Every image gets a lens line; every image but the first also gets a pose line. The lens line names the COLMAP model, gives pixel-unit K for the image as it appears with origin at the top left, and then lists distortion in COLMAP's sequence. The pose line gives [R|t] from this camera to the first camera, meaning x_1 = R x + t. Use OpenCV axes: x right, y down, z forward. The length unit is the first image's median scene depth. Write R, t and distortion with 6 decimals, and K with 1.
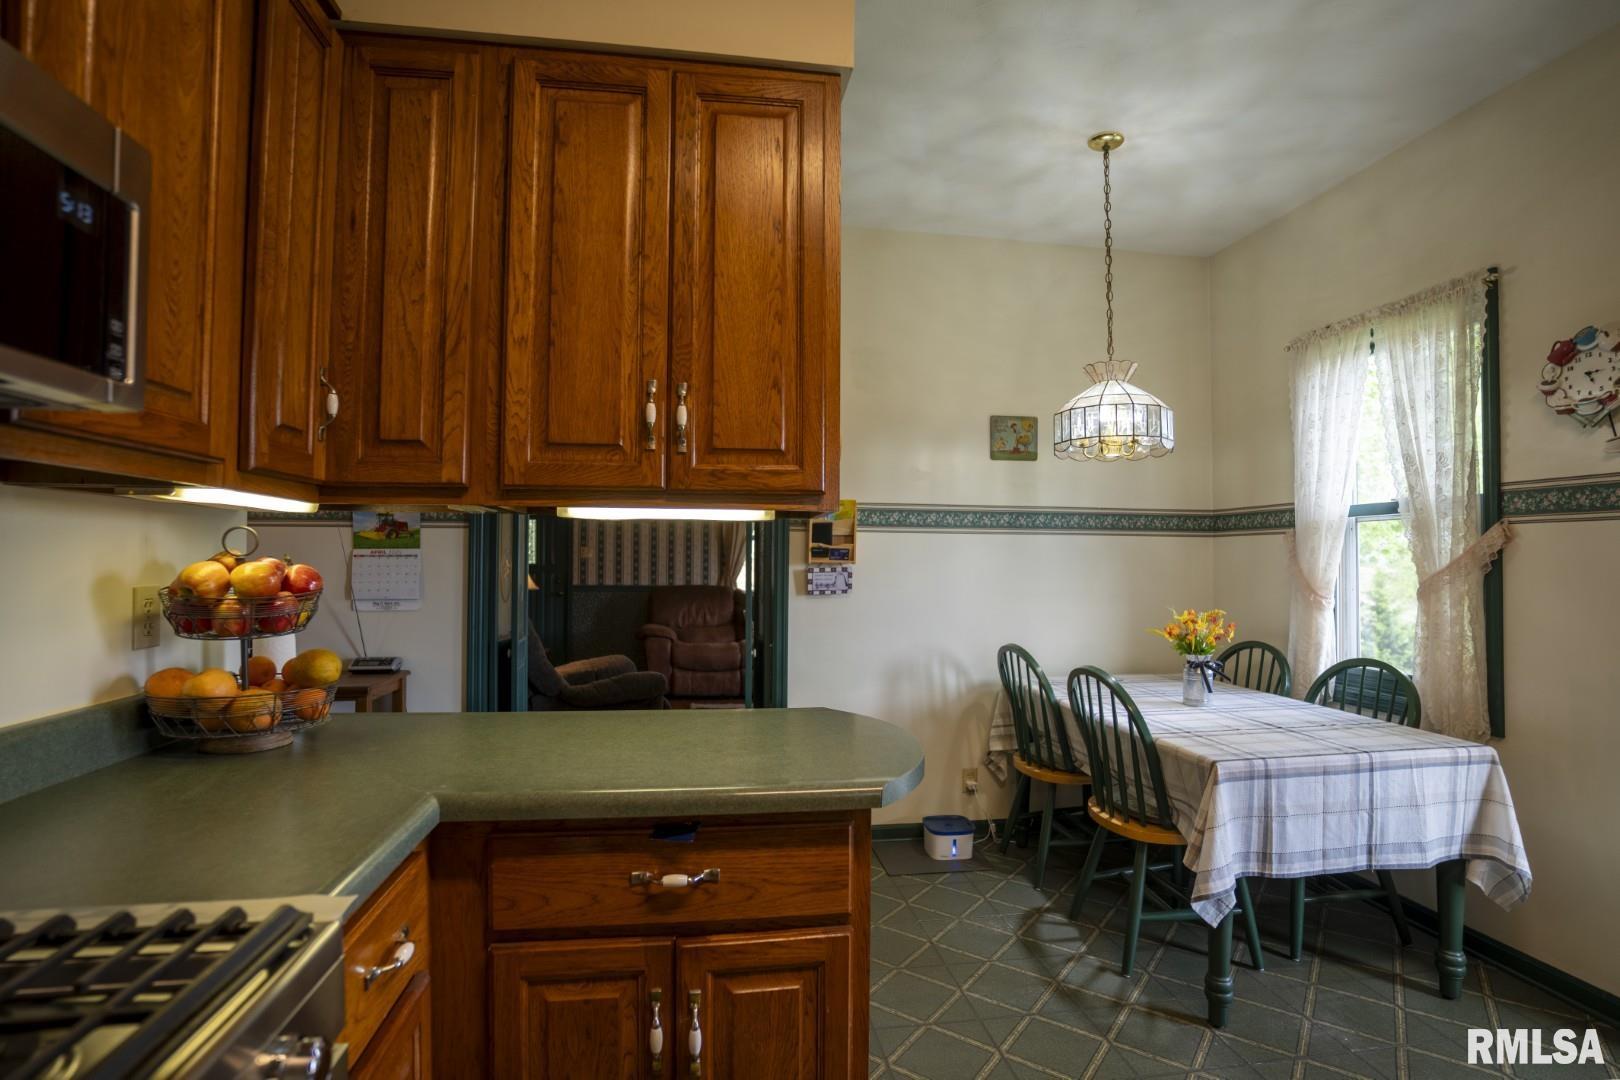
lens RADIAL K [[791.2, 0, 815.1], [0, 791.2, 546.4], [0, 0, 1]] dist [-0.076593, 0.030358]
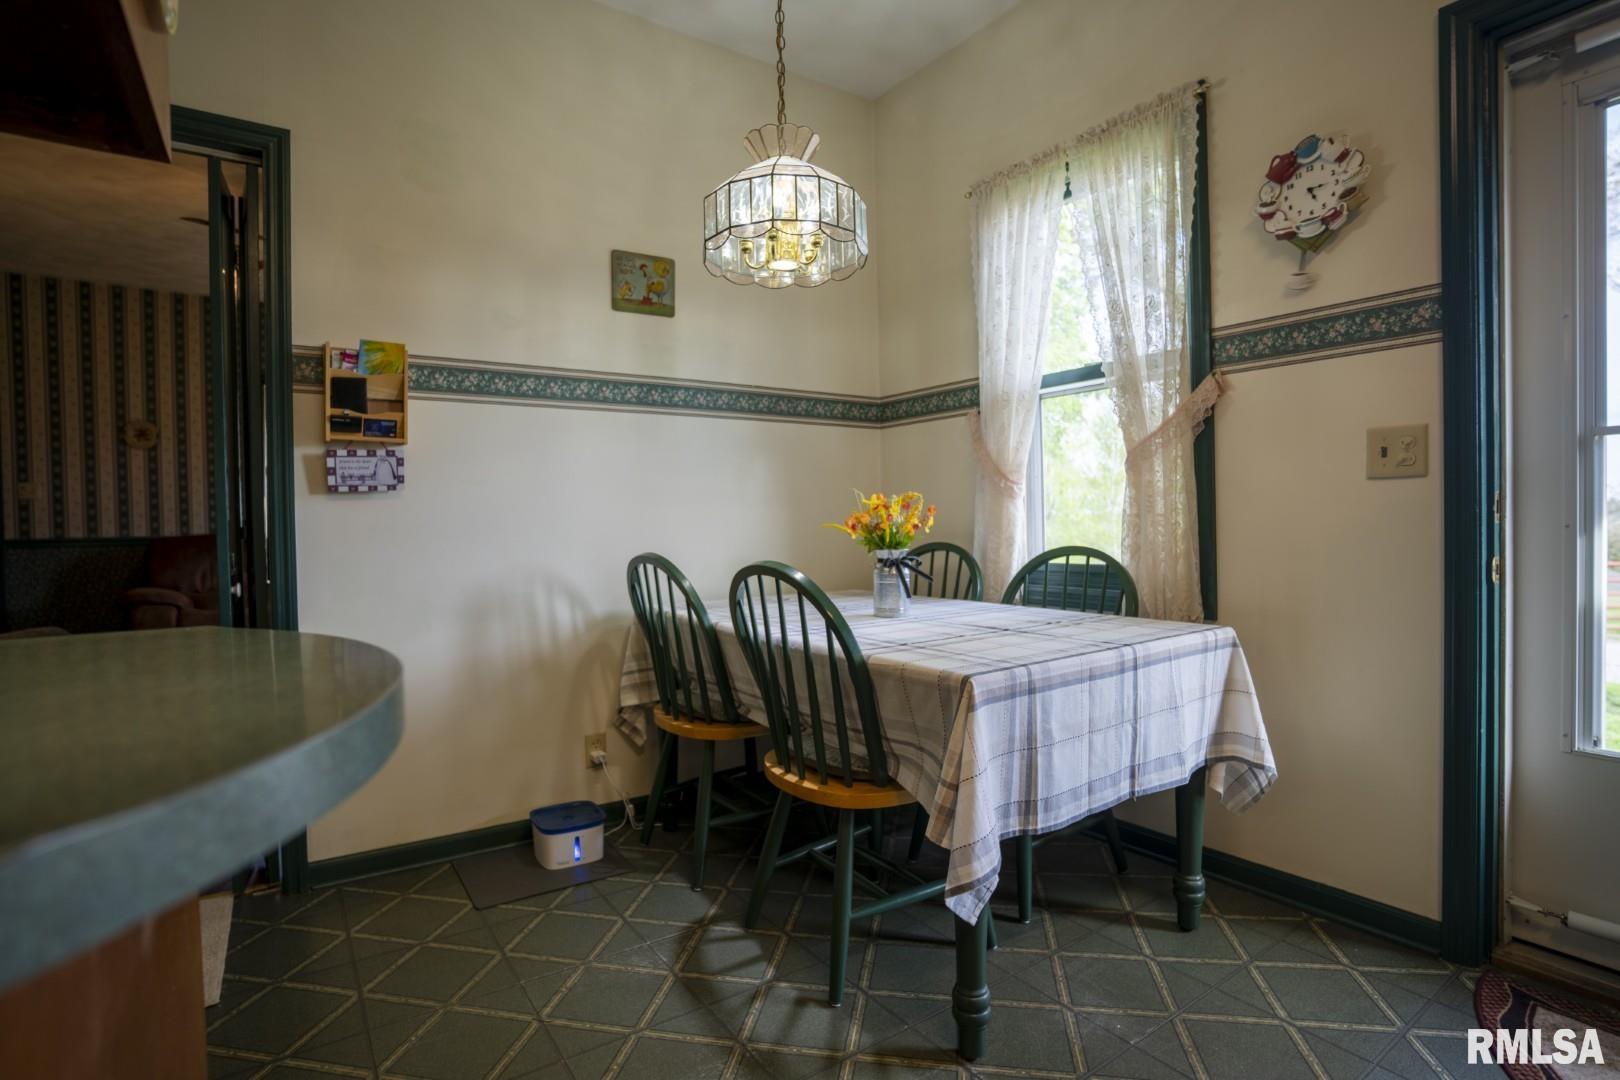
lens RADIAL K [[791.2, 0, 807.8], [0, 791.2, 541.5], [0, 0, 1]] dist [-0.076593, 0.030358]
pose [[0.899054, -0.032227, 0.436650, 0.081165], [0.015508, 0.999006, 0.041801, 0.099616], [-0.437563, -0.030809, 0.898660, 0.343798]]
